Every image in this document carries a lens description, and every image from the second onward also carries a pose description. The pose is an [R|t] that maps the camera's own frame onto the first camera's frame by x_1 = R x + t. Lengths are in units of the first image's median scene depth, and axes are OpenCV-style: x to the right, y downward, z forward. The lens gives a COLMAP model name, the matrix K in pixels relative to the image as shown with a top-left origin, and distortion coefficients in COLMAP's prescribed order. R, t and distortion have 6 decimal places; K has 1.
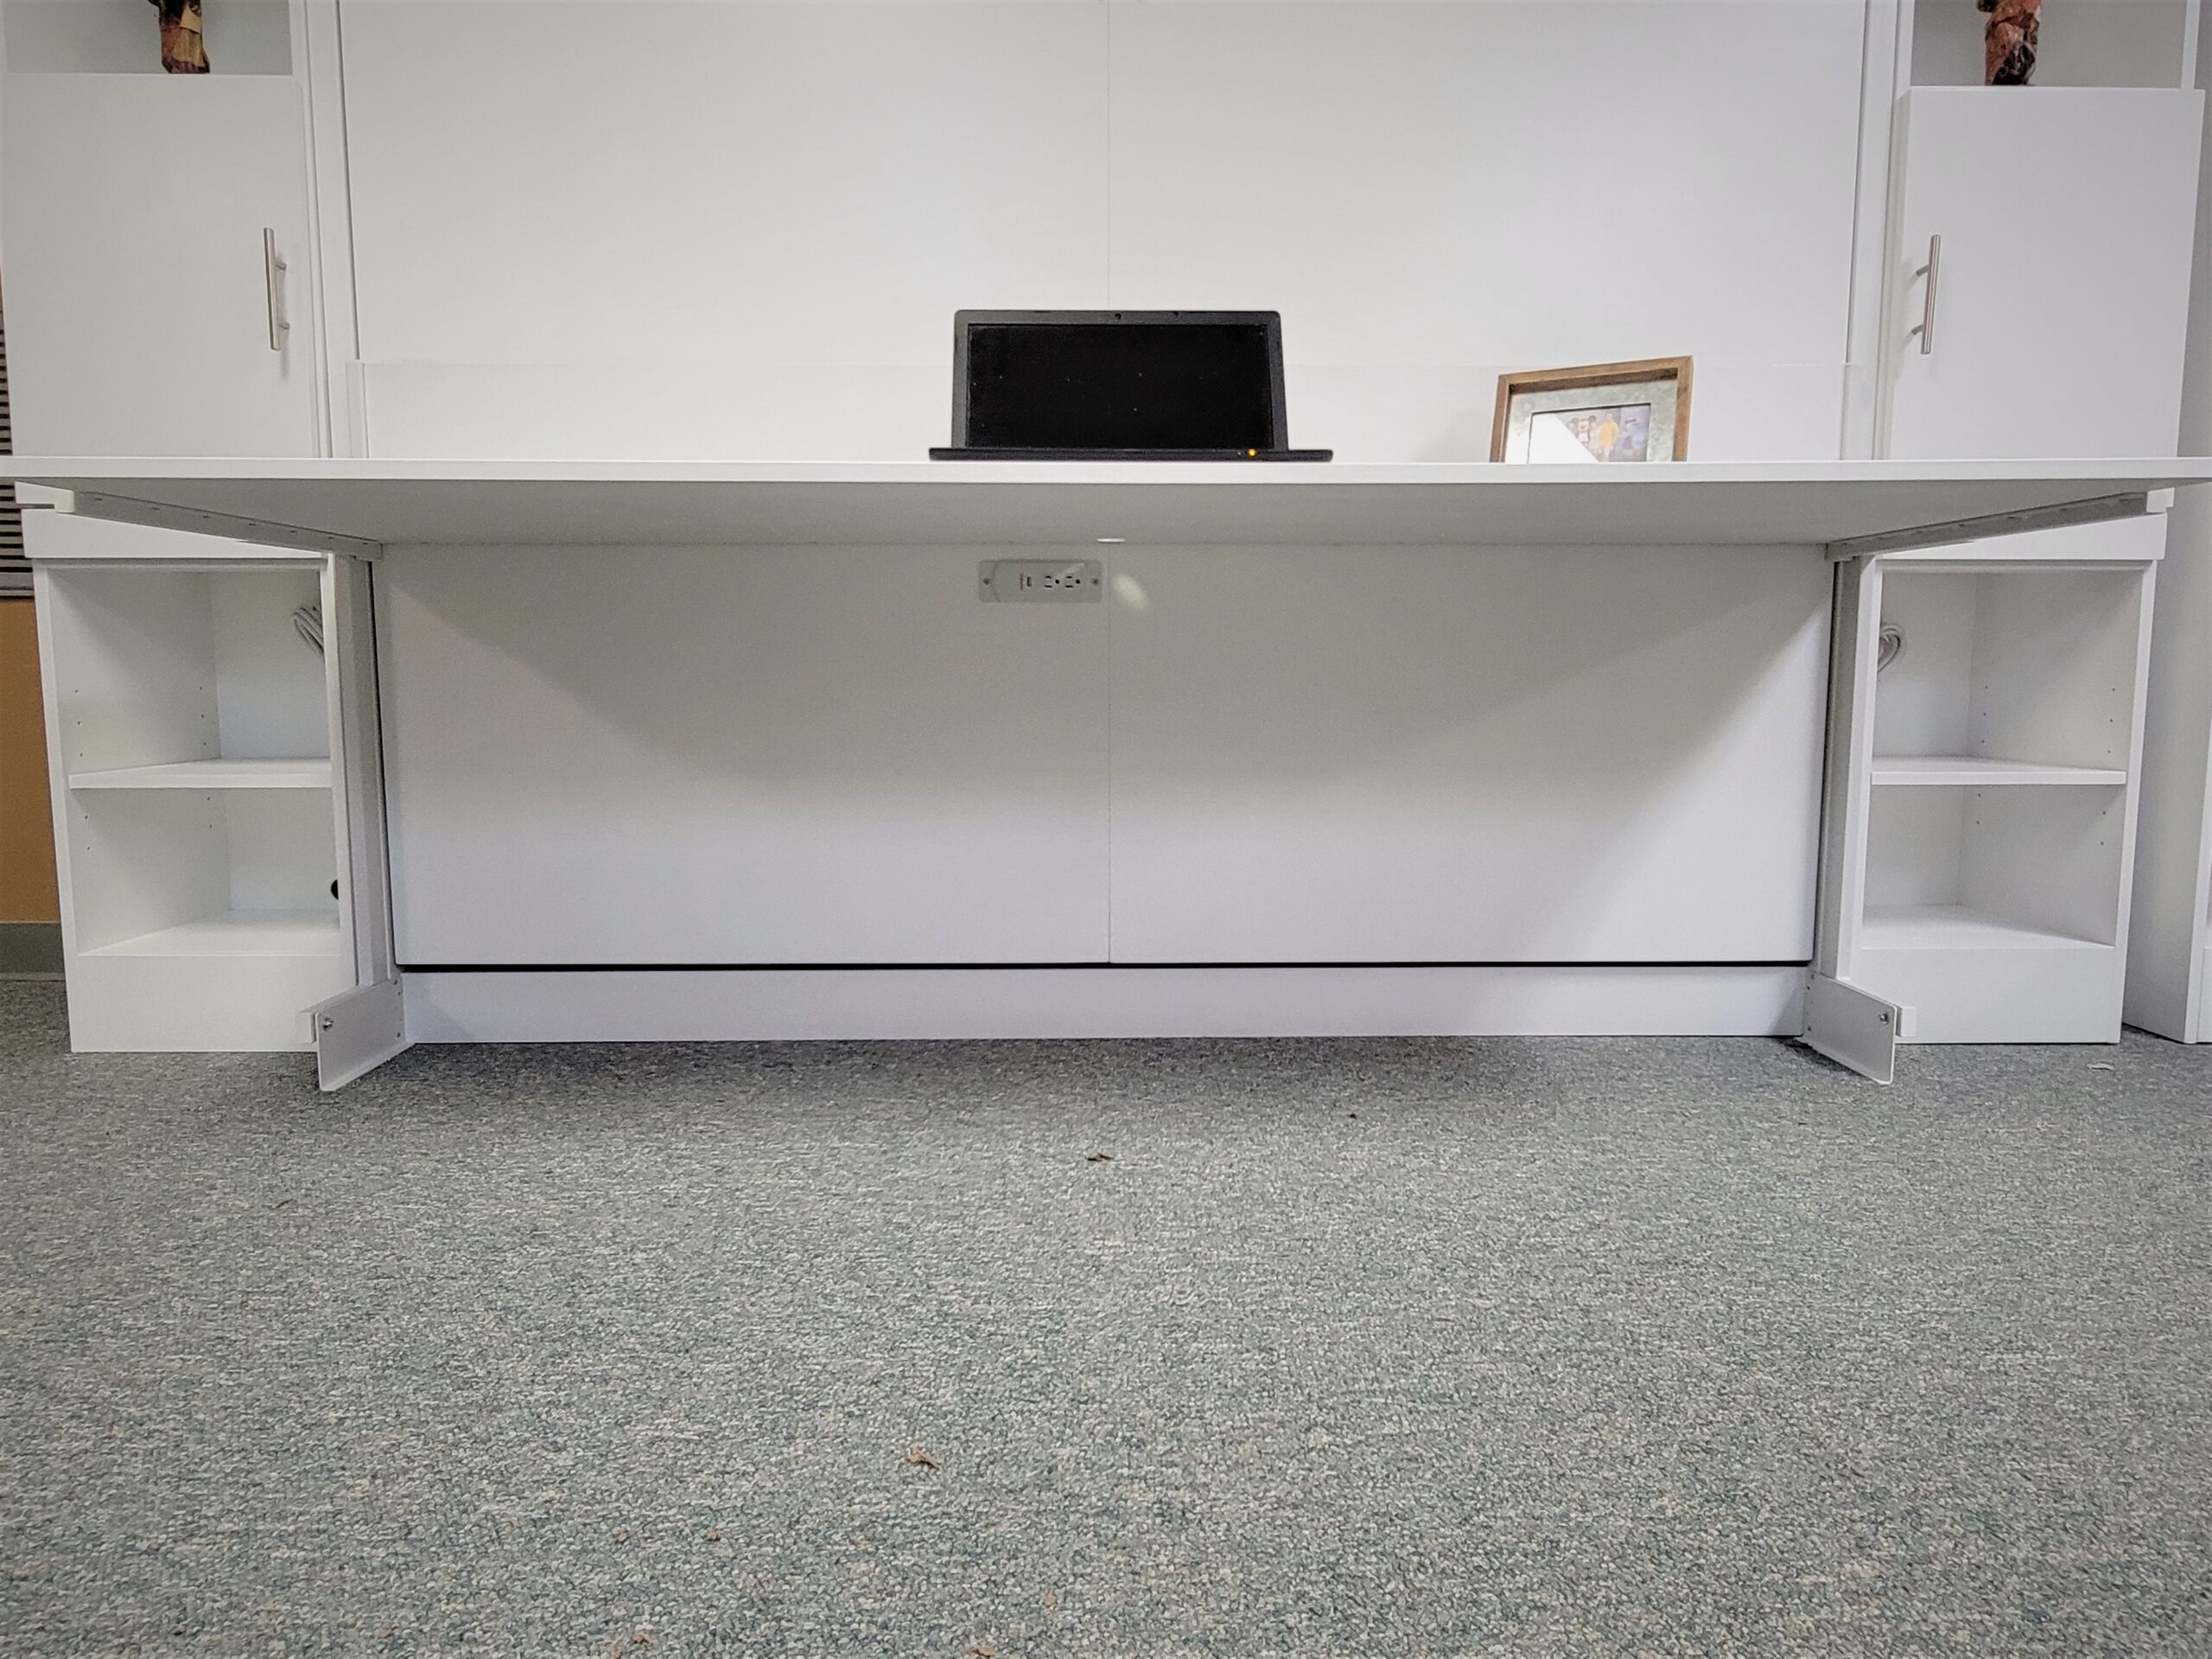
lens RADIAL K [[1388.9, 0, 1094.0], [0, 1388.9, 829.4], [0, 0, 1]] dist [-0.015210, 0.009819]
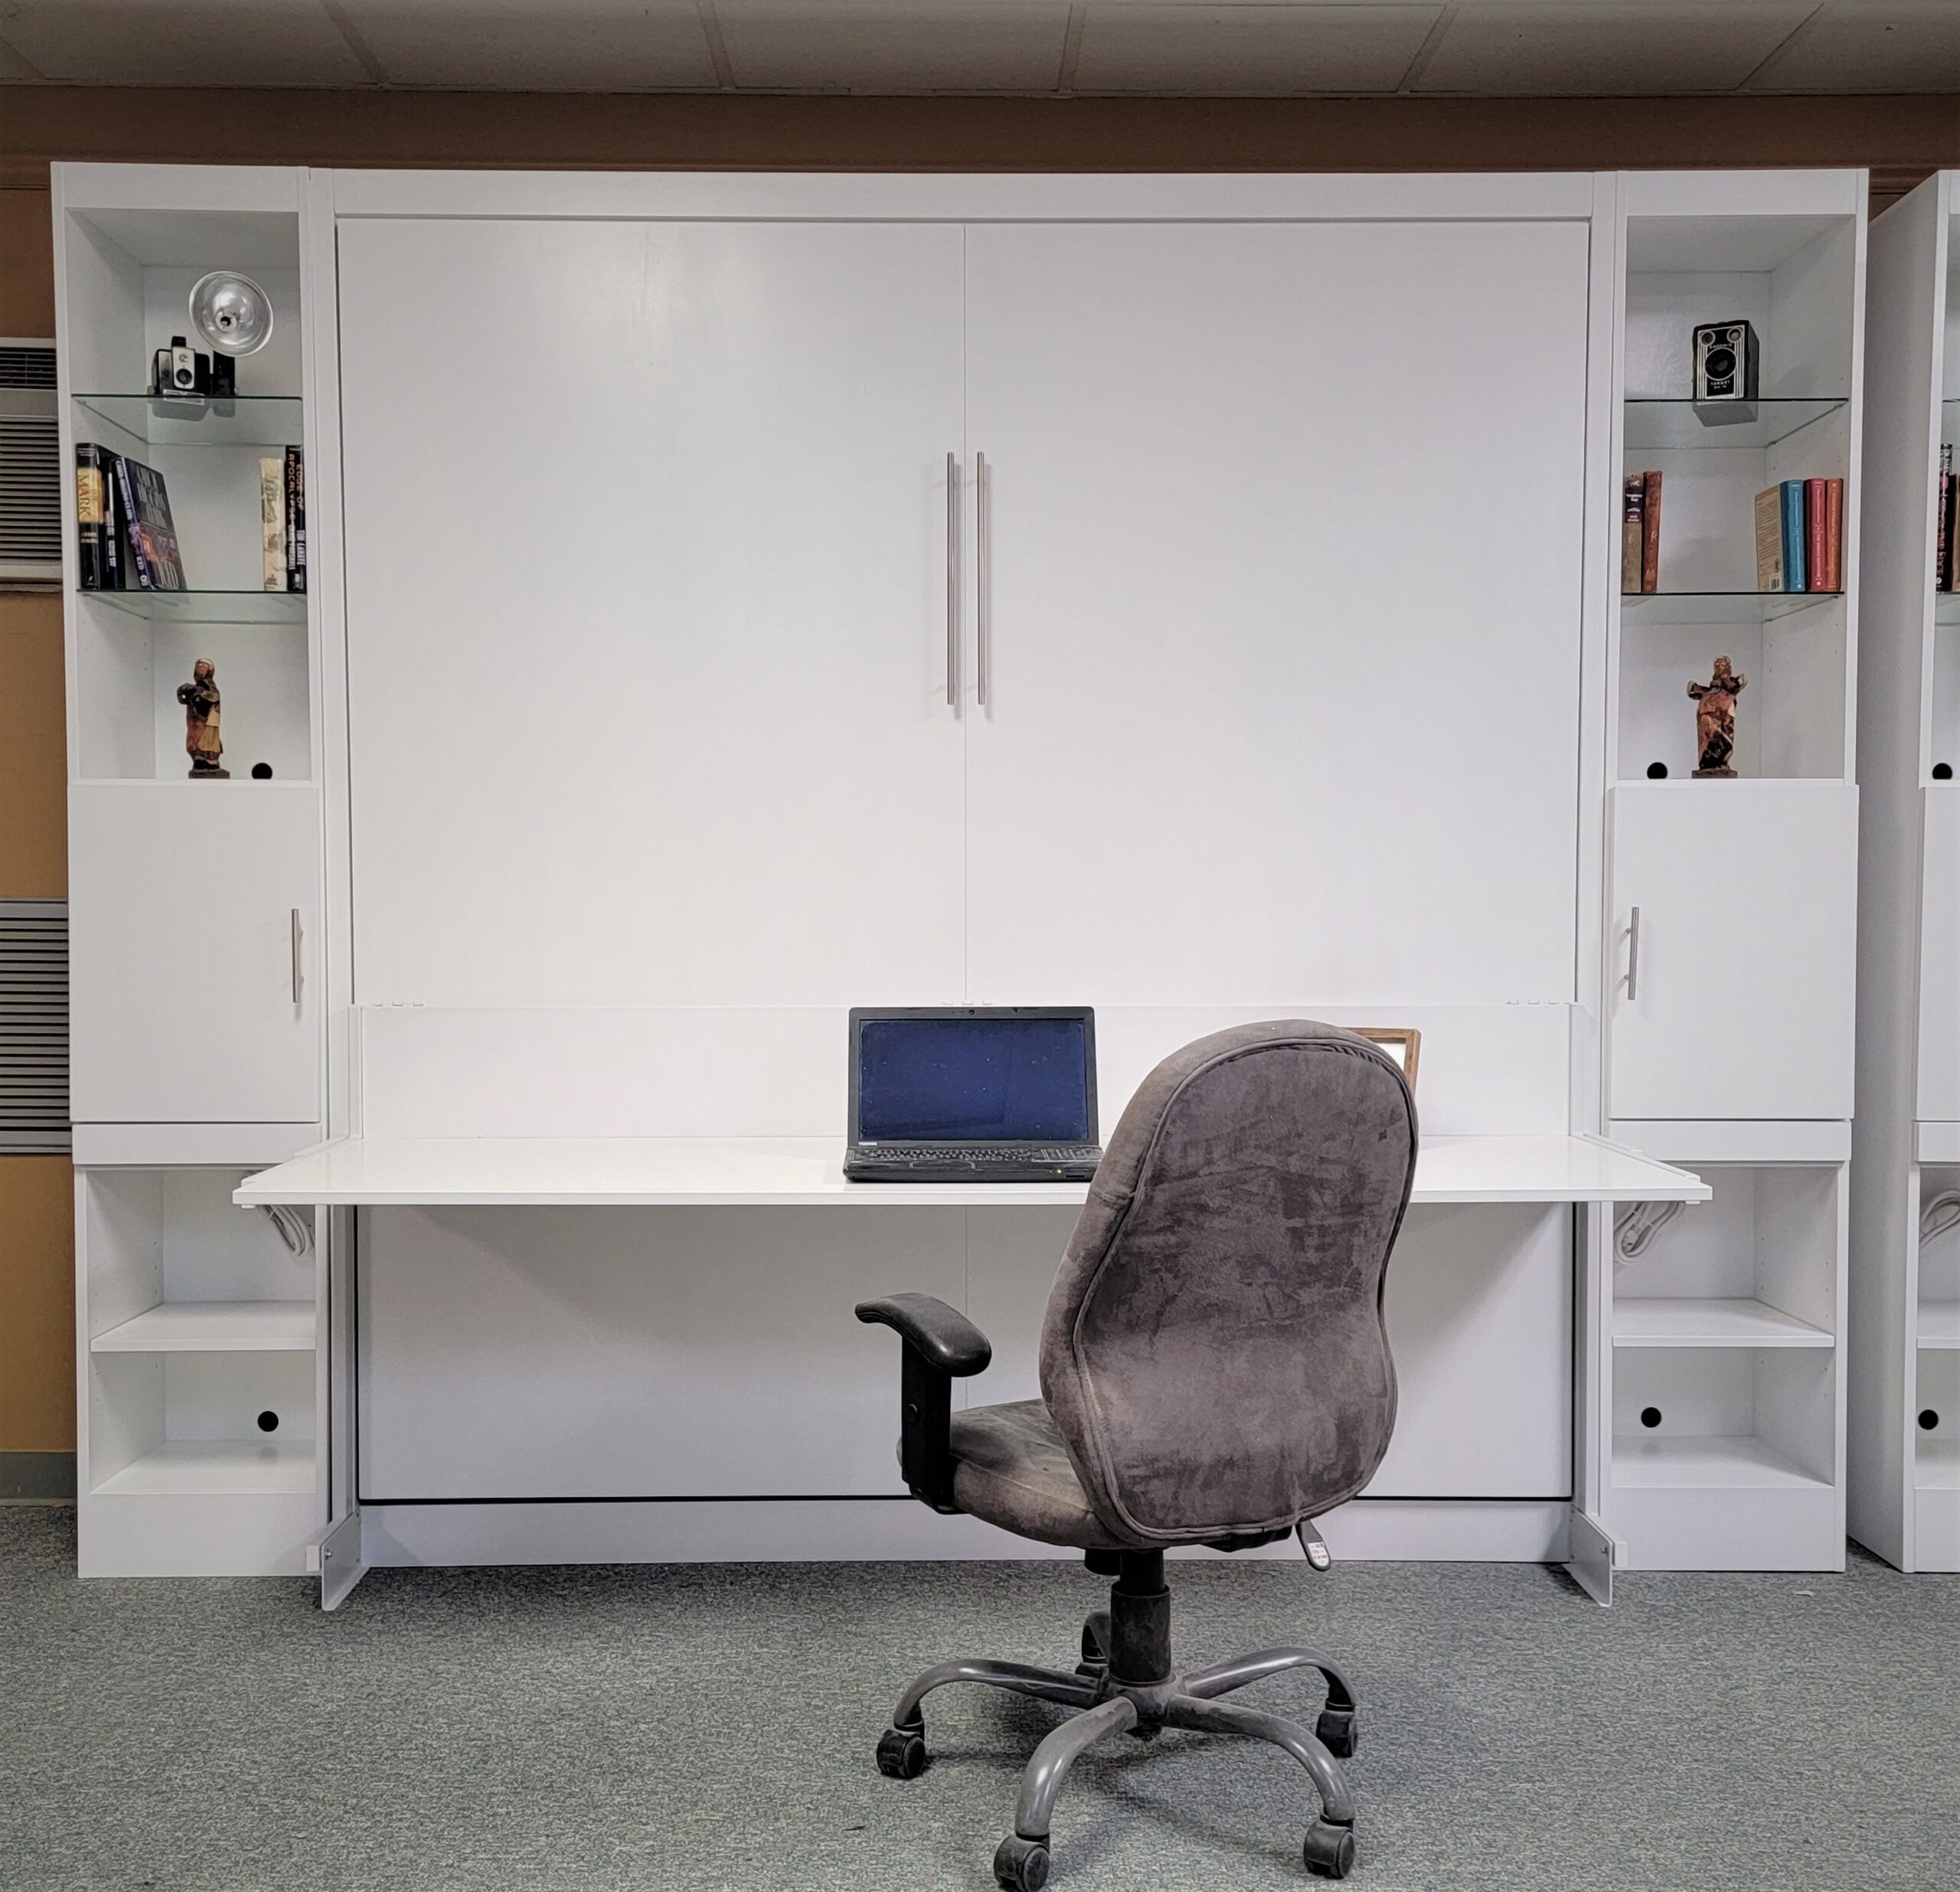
lens RADIAL K [[2153.6, 0, 947.3], [0, 2153.6, 1026.4], [0, 0, 1]] dist [0.057893, 0.000000]
pose [[0.999992, 0.000421, -0.003898, 0.001577], [-0.000698, 0.997460, -0.071226, -0.187072], [0.003858, 0.071228, 0.997453, -0.938481]]
